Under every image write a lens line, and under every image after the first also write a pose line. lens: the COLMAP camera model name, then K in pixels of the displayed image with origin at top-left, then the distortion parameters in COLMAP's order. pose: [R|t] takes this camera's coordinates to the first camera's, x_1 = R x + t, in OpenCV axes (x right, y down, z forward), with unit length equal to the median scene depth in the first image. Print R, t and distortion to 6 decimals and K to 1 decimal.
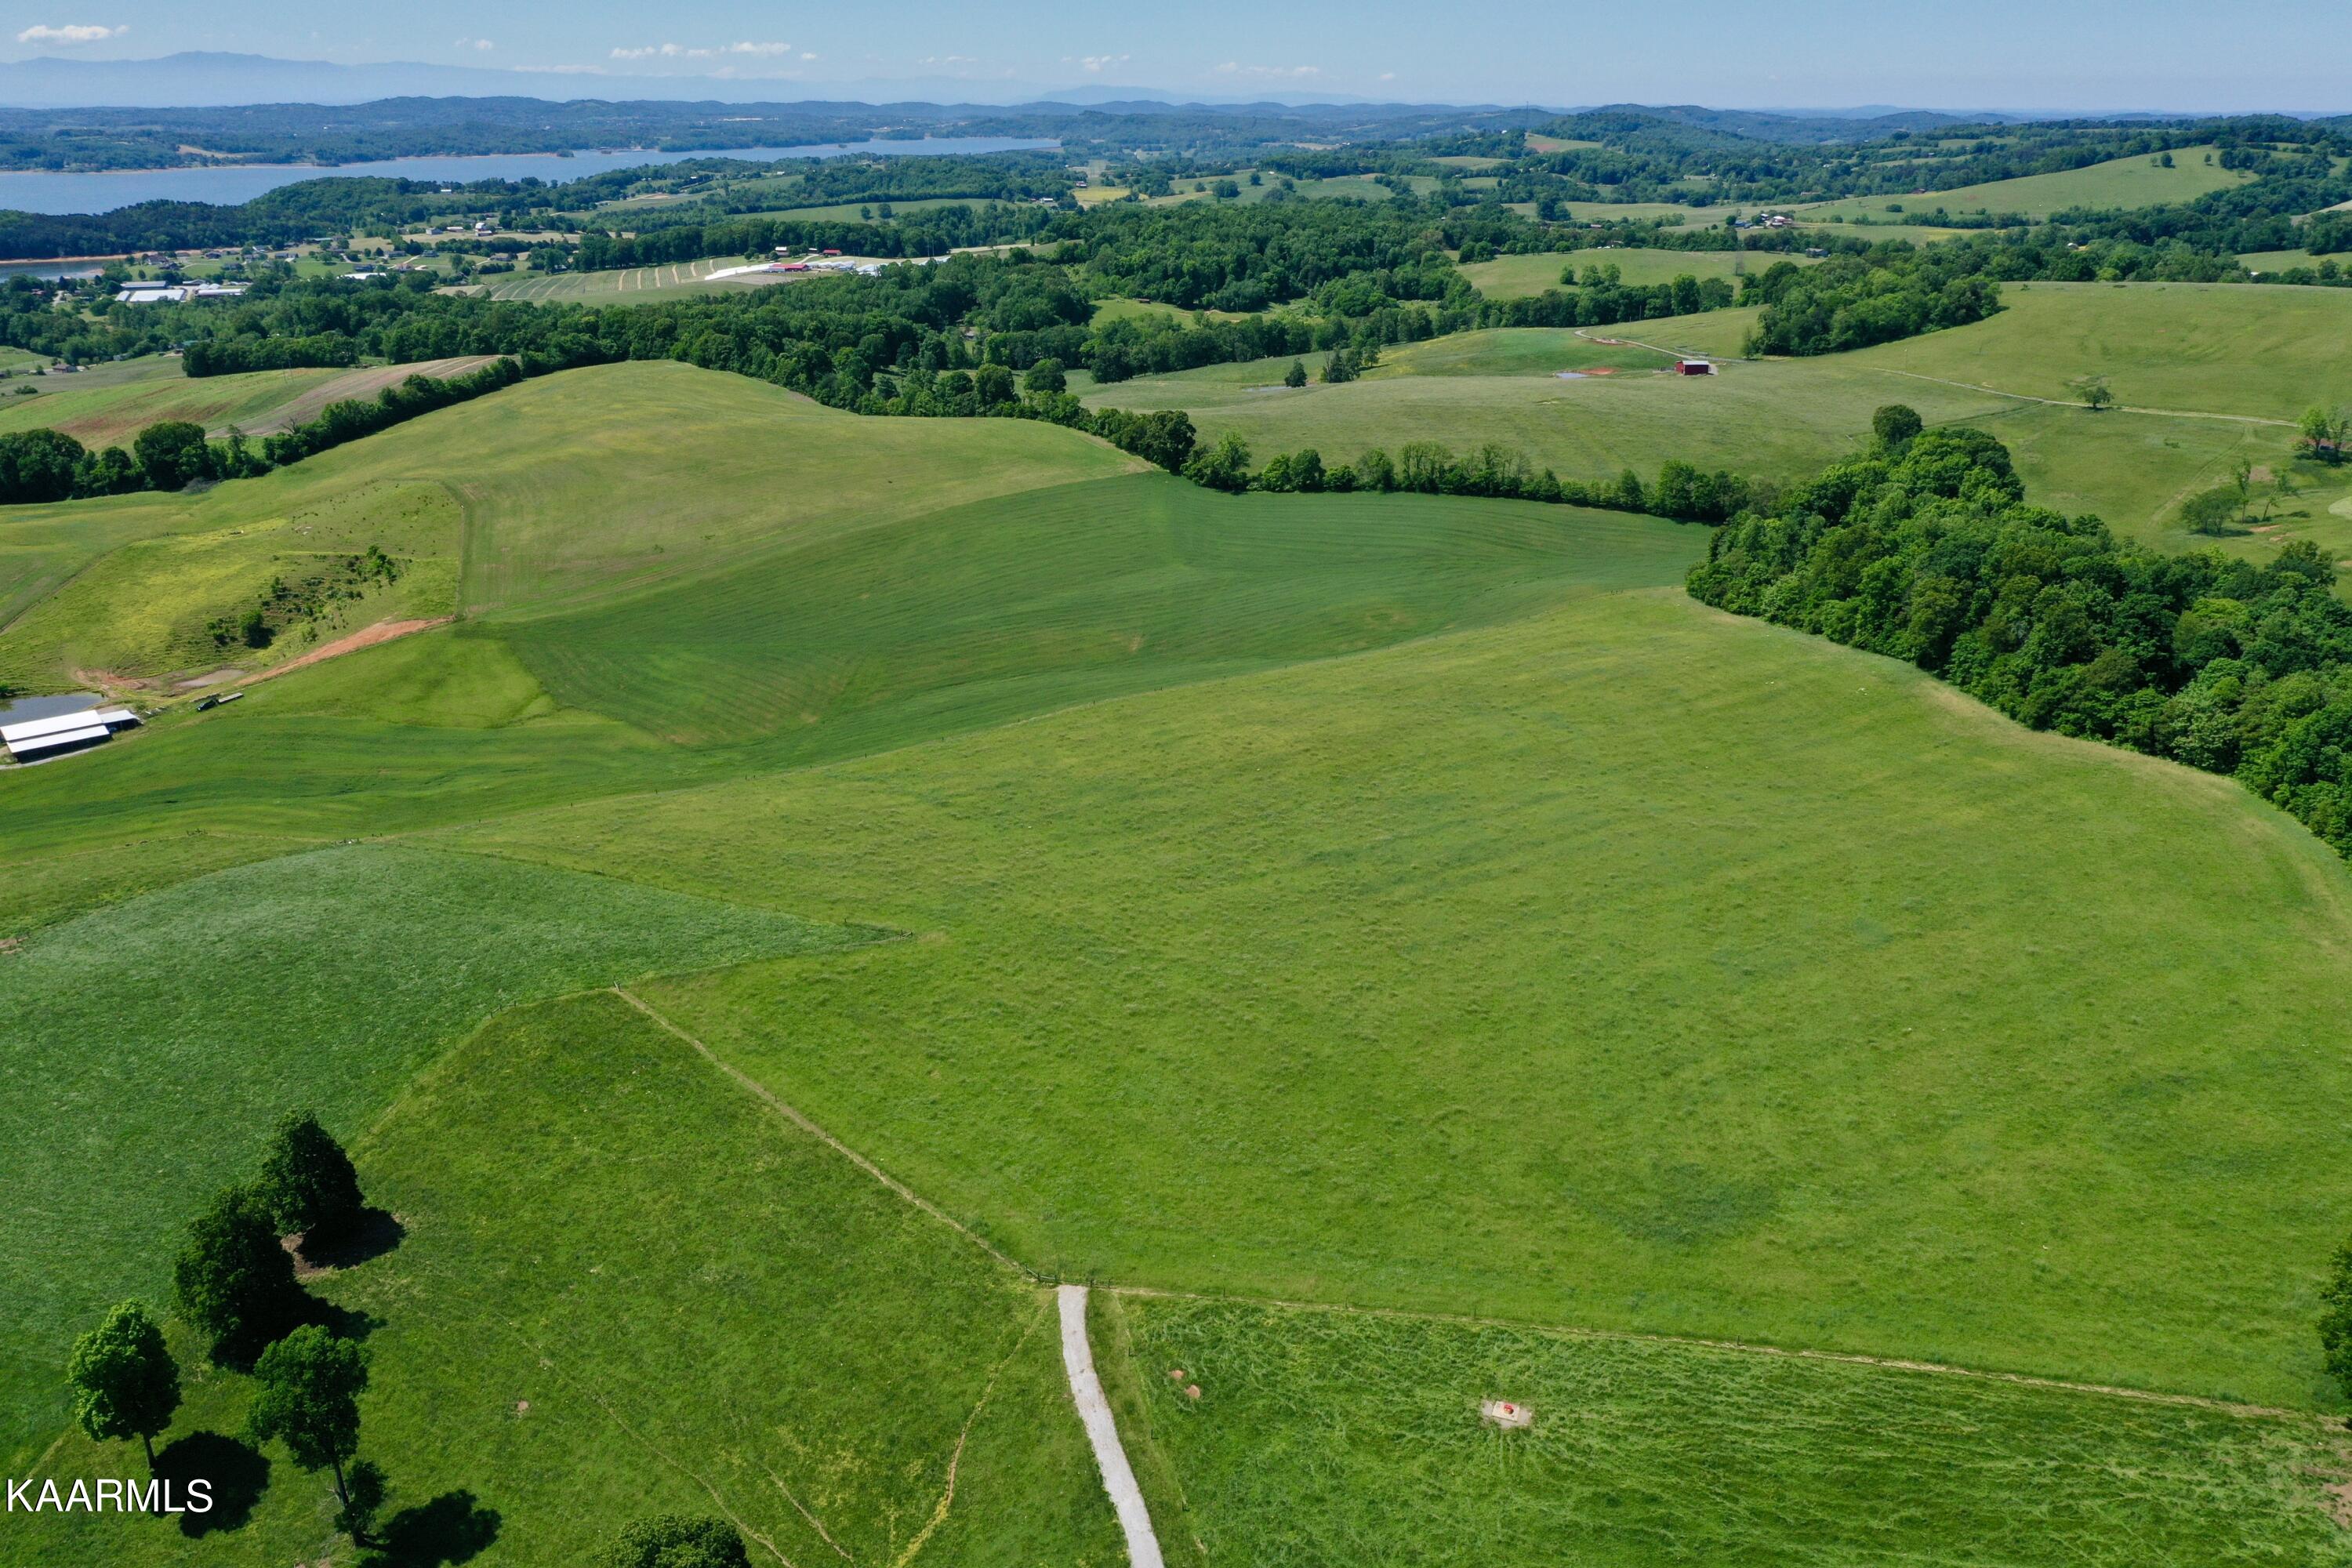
lens RADIAL K [[1857.9, 0, 1178.9], [0, 1857.9, 789.5], [0, 0, 1]] dist [0.001455, 0.002437]
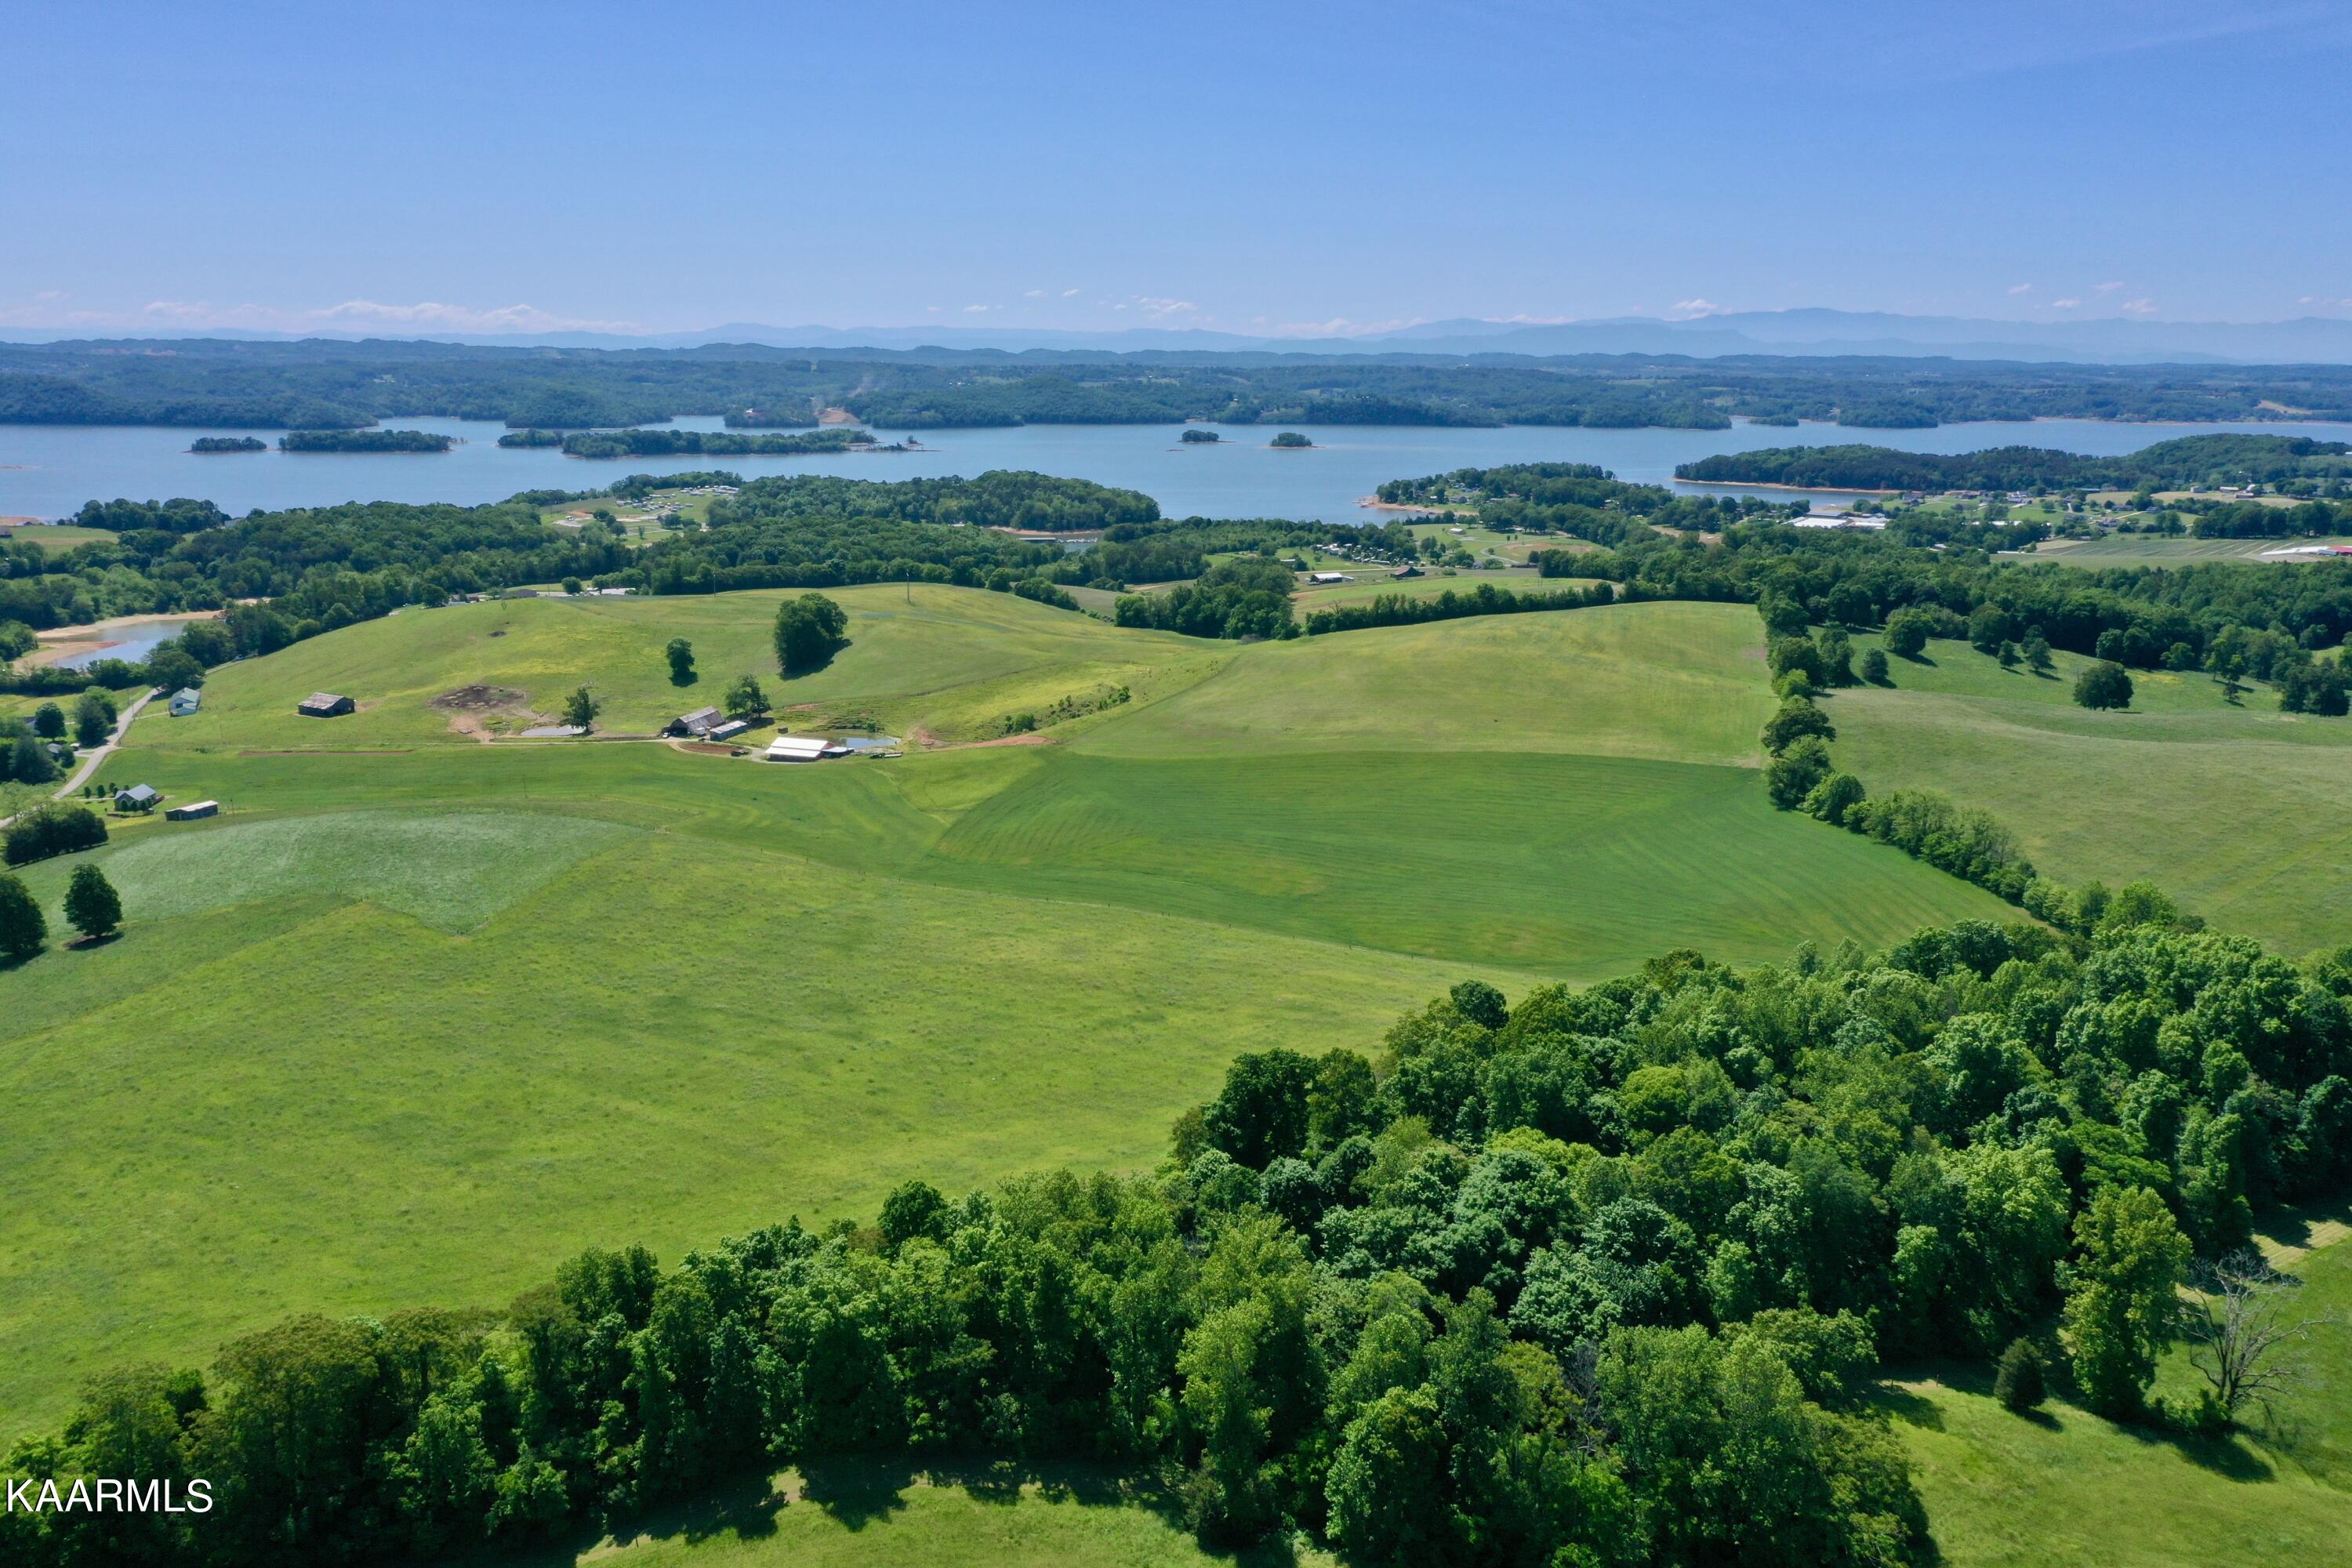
lens RADIAL K [[1857.9, 0, 1158.8], [0, 1857.9, 780.1], [0, 0, 1]] dist [0.001455, 0.002437]
pose [[0.488892, 0.202617, -0.848488, 0.462569], [-0.312058, 0.948910, 0.046793, -0.094280], [0.814619, 0.241901, 0.527143, 0.250591]]
